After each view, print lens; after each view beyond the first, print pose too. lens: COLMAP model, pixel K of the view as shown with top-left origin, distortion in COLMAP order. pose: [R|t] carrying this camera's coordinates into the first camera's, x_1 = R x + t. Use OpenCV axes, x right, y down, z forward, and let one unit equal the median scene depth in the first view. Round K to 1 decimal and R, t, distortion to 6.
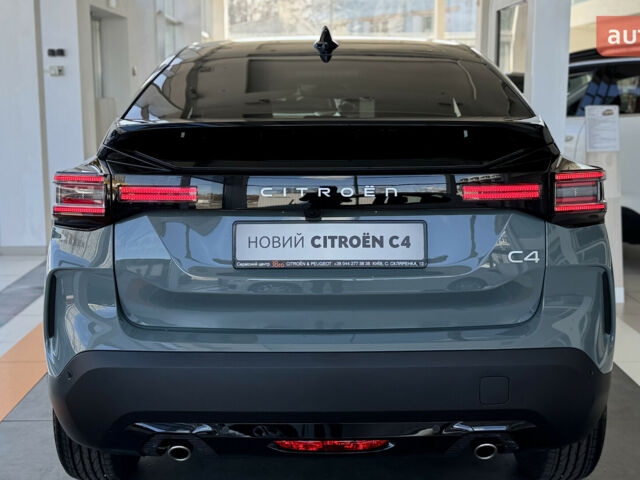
lens RADIAL K [[1108.6, 0, 320.0], [0, 1108.6, 240.0], [0, 0, 1]] dist [-0.555965, 0.094916]
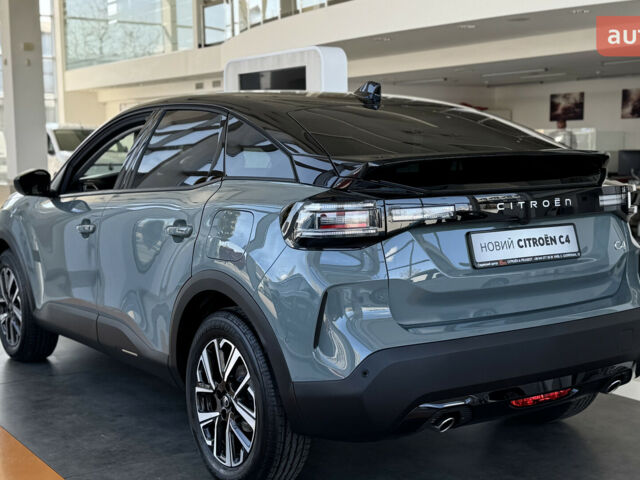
lens RADIAL K [[1108.6, 0, 320.0], [0, 1108.6, 240.0], [0, 0, 1]] dist [-0.555965, 0.094916]
pose [[0.852862, -0.063377, 0.518275, -0.867194], [0.090159, 0.995572, -0.026621, 0.010357], [-0.514293, 0.069431, 0.854799, 0.026358]]
